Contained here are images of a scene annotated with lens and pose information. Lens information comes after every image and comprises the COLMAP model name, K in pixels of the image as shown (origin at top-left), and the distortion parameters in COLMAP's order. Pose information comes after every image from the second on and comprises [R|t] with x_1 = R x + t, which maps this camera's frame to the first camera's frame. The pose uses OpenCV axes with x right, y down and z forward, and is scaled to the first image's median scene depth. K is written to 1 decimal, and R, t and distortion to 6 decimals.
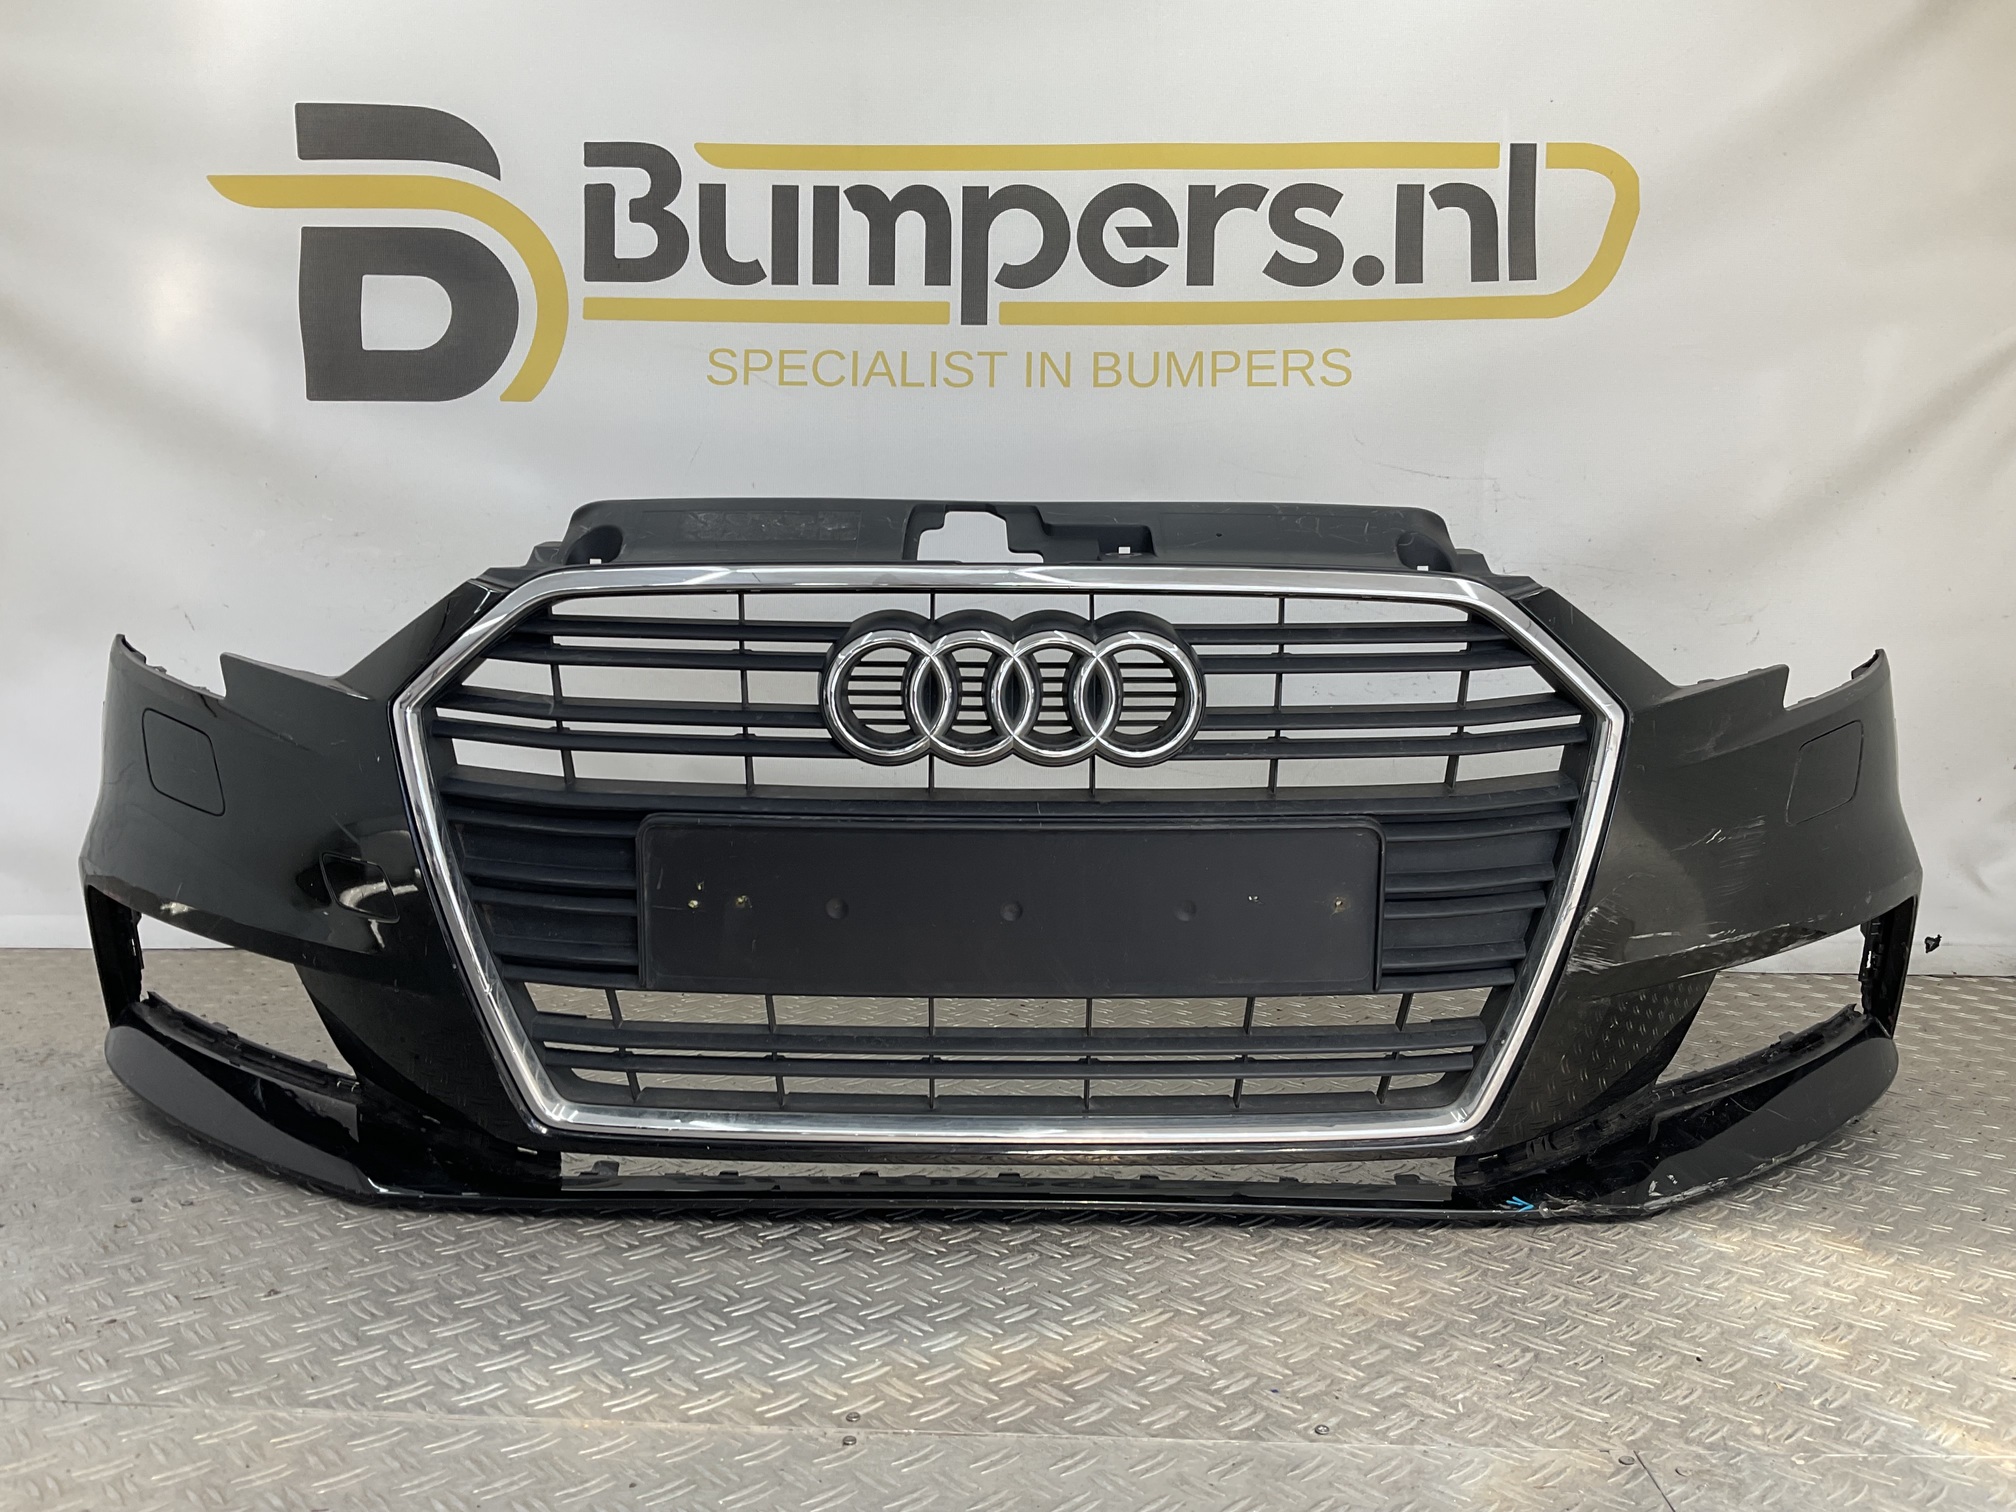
lens RADIAL K [[1693.0, 0, 1012.6], [0, 1693.0, 756.2], [0, 0, 1]] dist [0.066718, -0.137508]
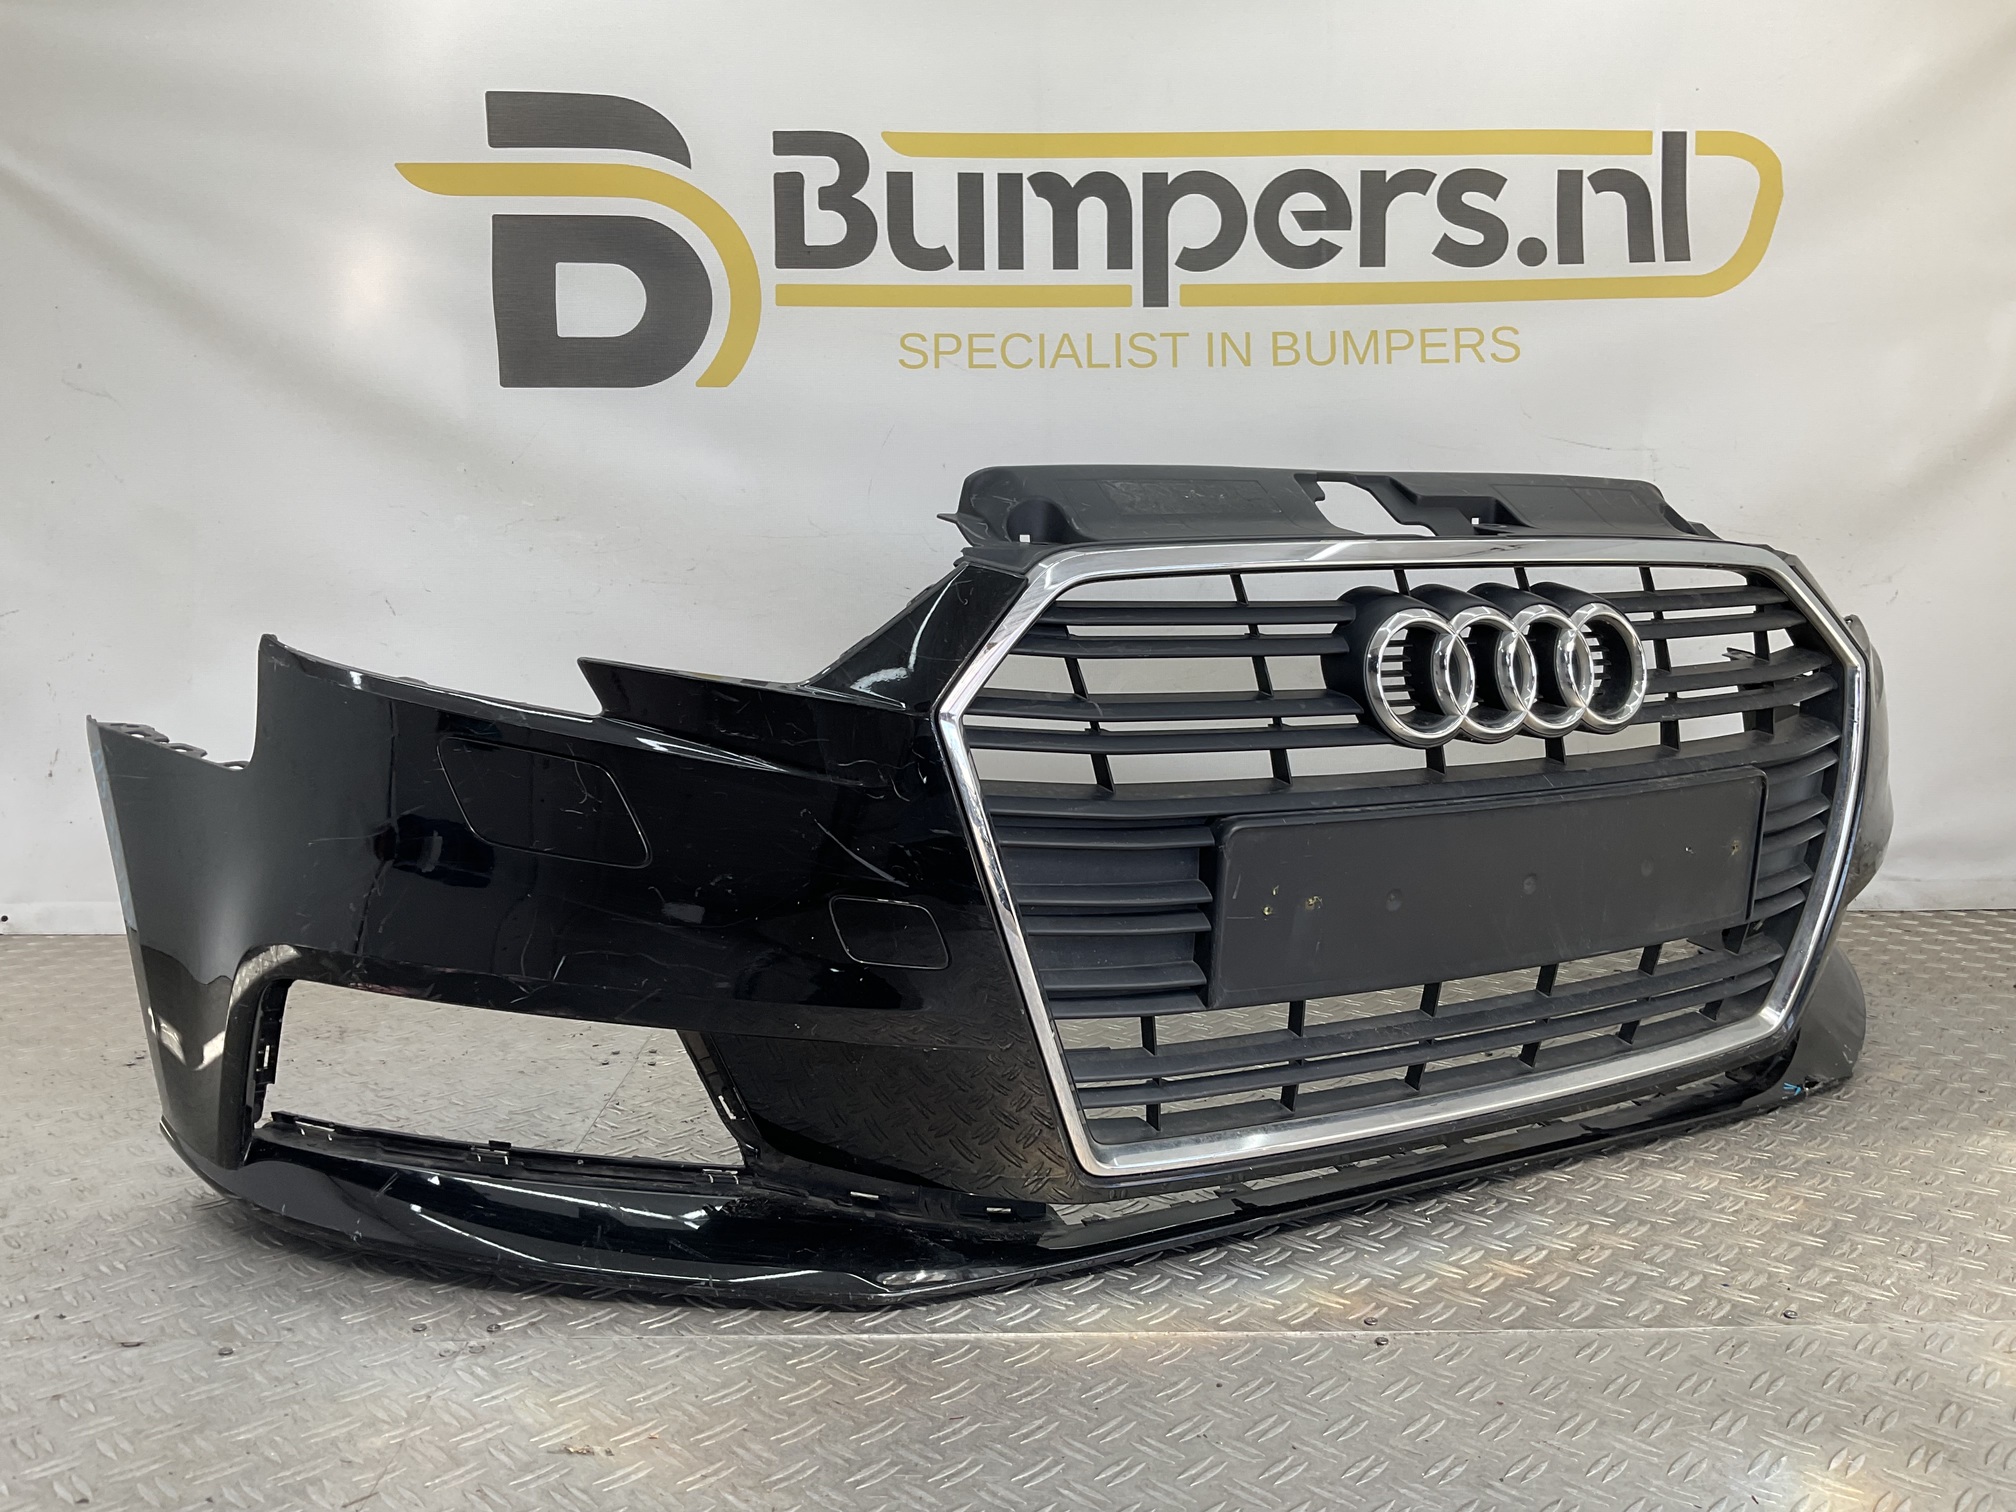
lens RADIAL K [[1693.0, 0, 1006.6], [0, 1693.0, 760.0], [0, 0, 1]] dist [0.066718, -0.137508]
pose [[0.998292, -0.022182, 0.054042, -0.292973], [0.021293, 0.999629, 0.016971, 0.003796], [-0.054398, -0.015791, 0.998394, -0.054872]]
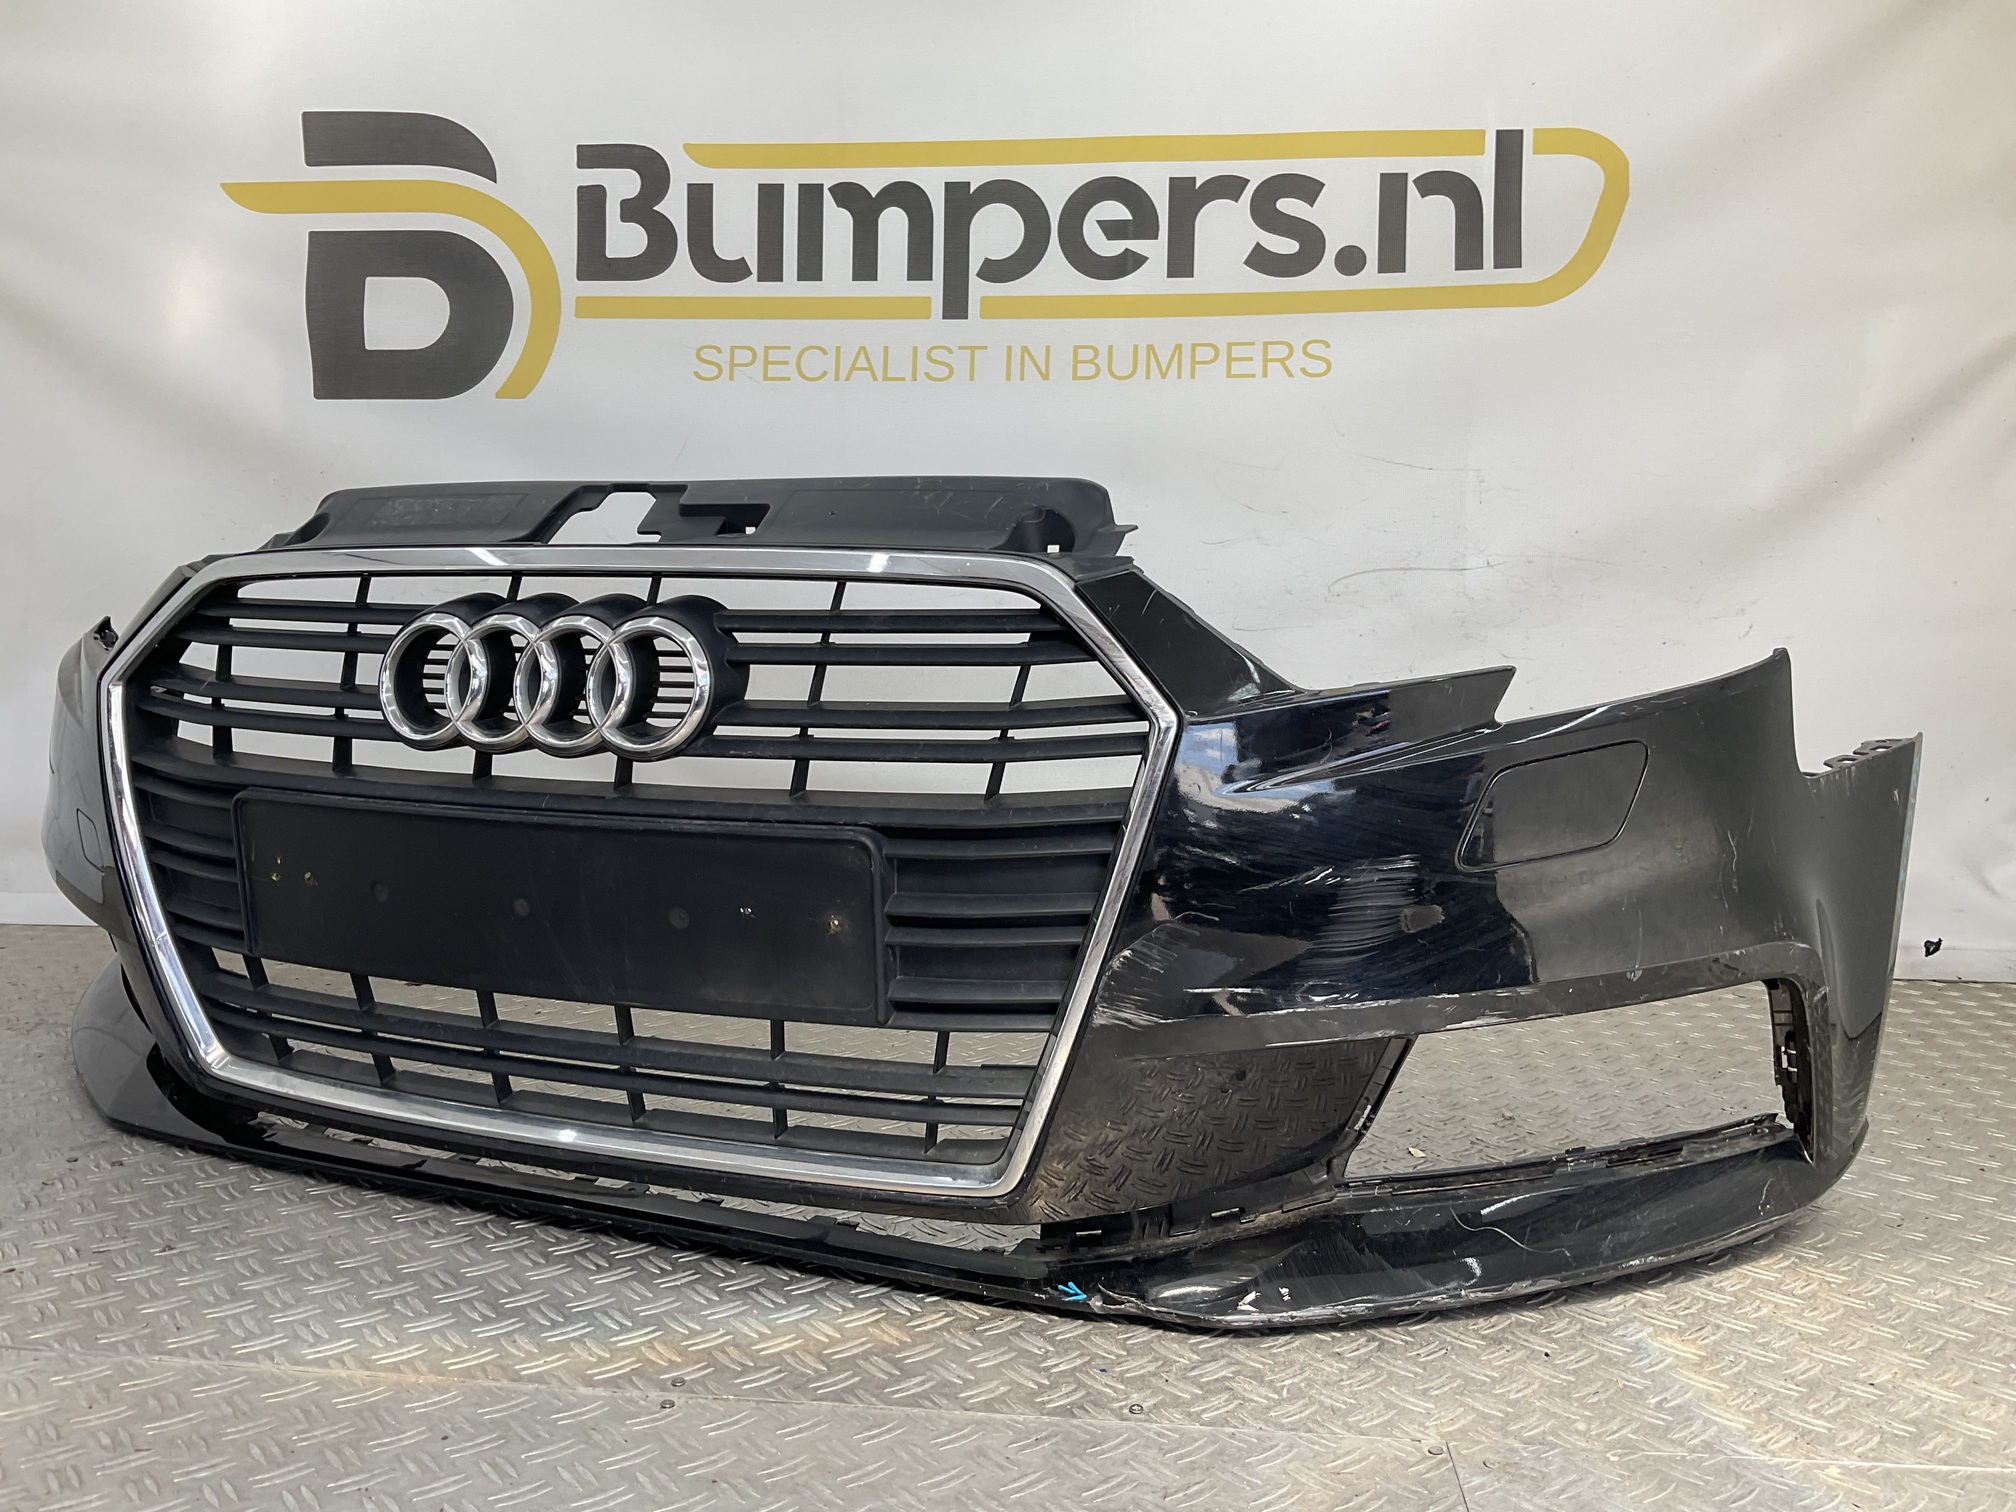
lens RADIAL K [[1693.0, 0, 1010.9], [0, 1693.0, 759.7], [0, 0, 1]] dist [0.066718, -0.137508]
pose [[0.997702, 0.007278, -0.067357, 0.133697], [-0.007194, 0.999973, 0.001496, 0.009055], [0.067366, -0.001008, 0.997728, -0.004719]]
